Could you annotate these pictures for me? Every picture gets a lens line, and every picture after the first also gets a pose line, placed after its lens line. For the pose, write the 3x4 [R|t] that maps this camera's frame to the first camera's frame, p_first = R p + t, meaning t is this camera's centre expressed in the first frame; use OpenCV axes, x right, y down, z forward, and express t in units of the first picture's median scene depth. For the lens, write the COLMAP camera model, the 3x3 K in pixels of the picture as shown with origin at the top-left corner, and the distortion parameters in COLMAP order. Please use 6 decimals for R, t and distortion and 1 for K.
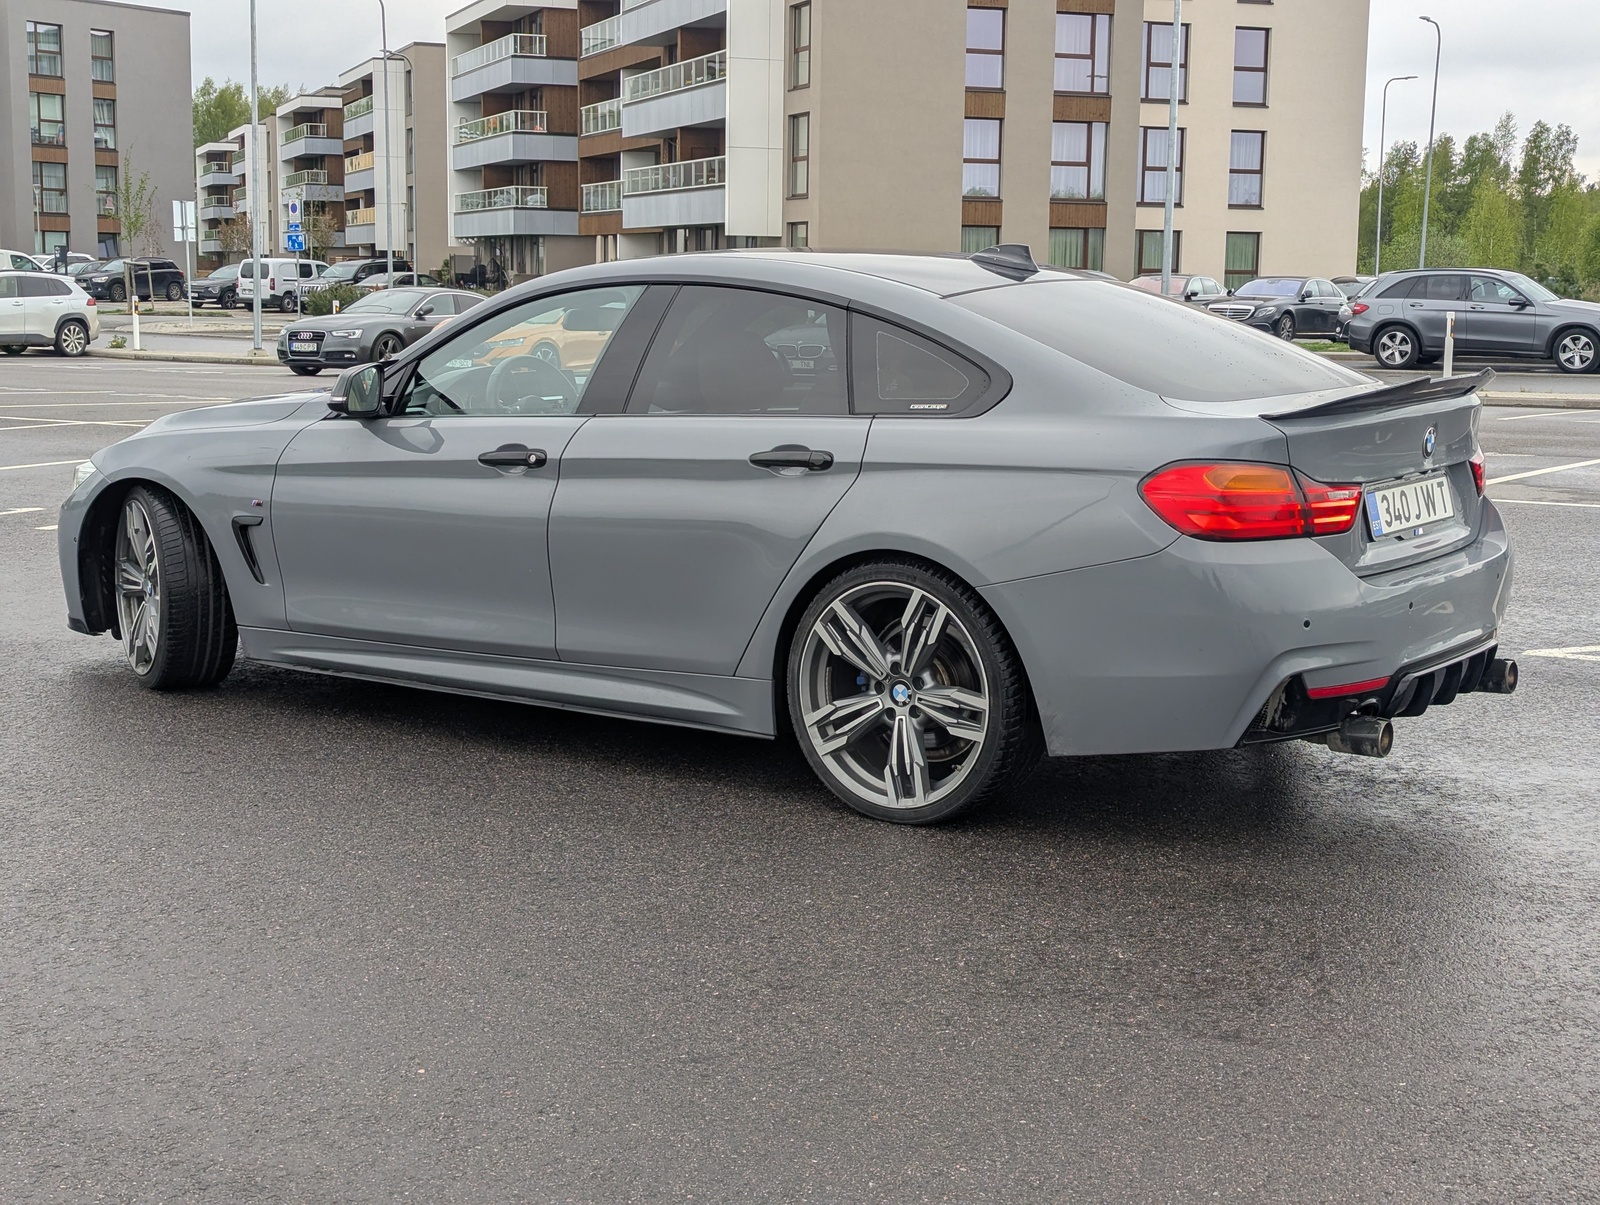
lens RADIAL K [[2239.1, 0, 800.0], [0, 2239.1, 602.5], [0, 0, 1]] dist [0.197649, -0.654102]
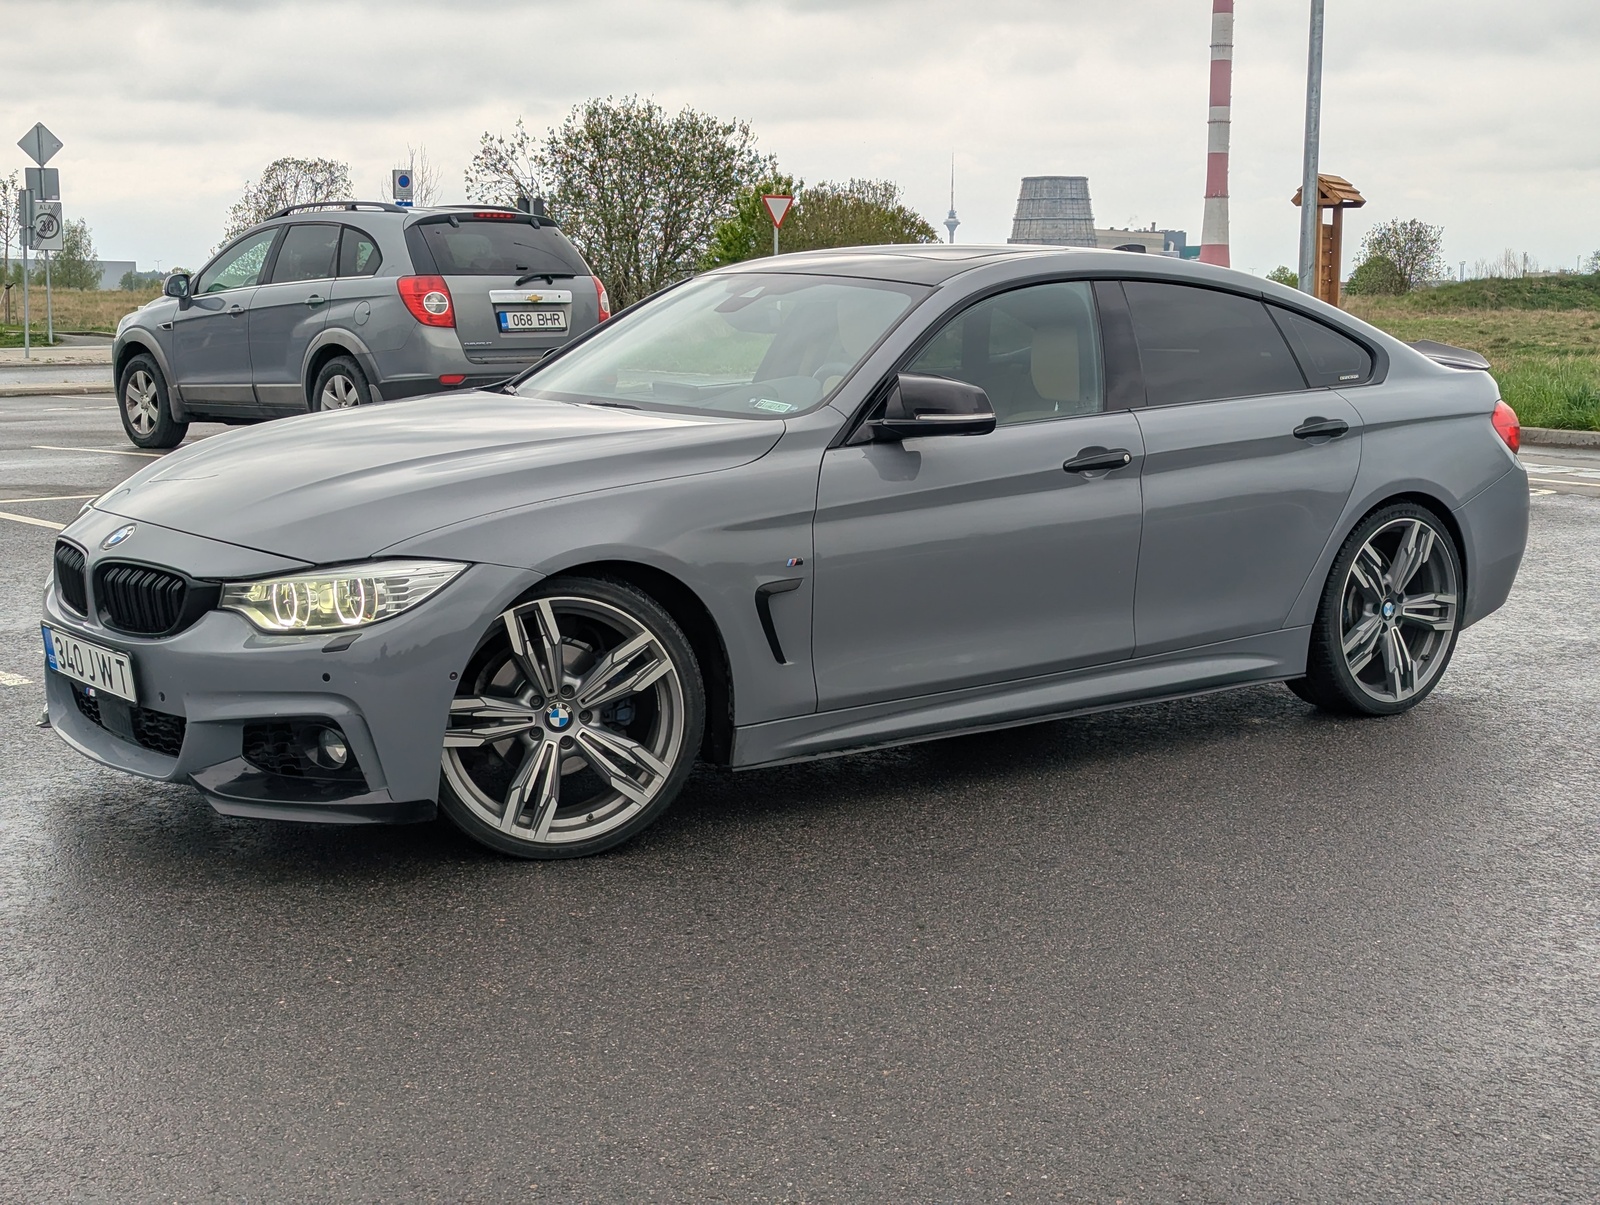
lens RADIAL K [[2239.1, 0, 800.0], [0, 2239.1, 602.5], [0, 0, 1]] dist [0.197649, -0.654102]
pose [[0.266662, -0.142309, 0.953226, -1.177740], [0.136218, 0.984676, 0.108897, -0.137004], [-0.954115, 0.100808, 0.281960, 0.921307]]
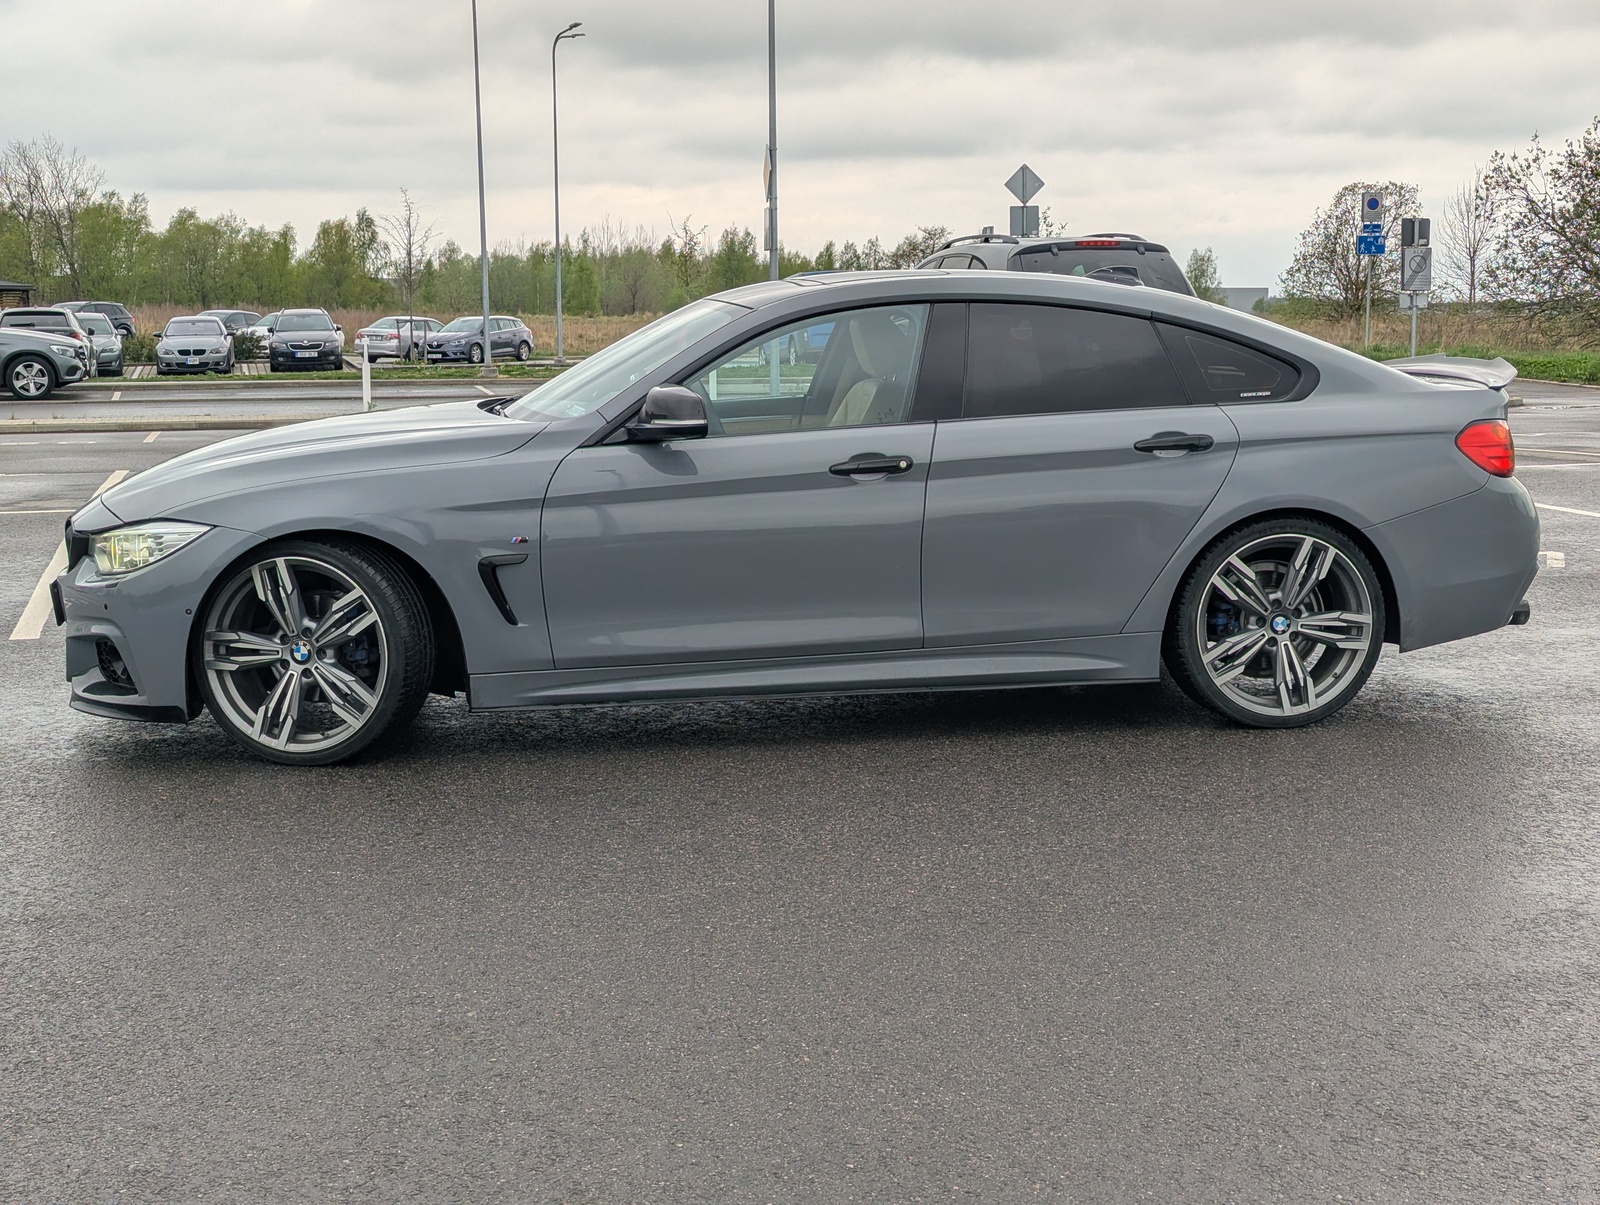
lens RADIAL K [[2239.1, 0, 800.0], [0, 2239.1, 602.5], [0, 0, 1]] dist [0.197649, -0.654102]
pose [[0.690860, -0.106158, 0.715153, -0.993910], [0.115665, 0.992650, 0.035613, -0.044935], [-0.713677, 0.058114, 0.698060, 0.303511]]
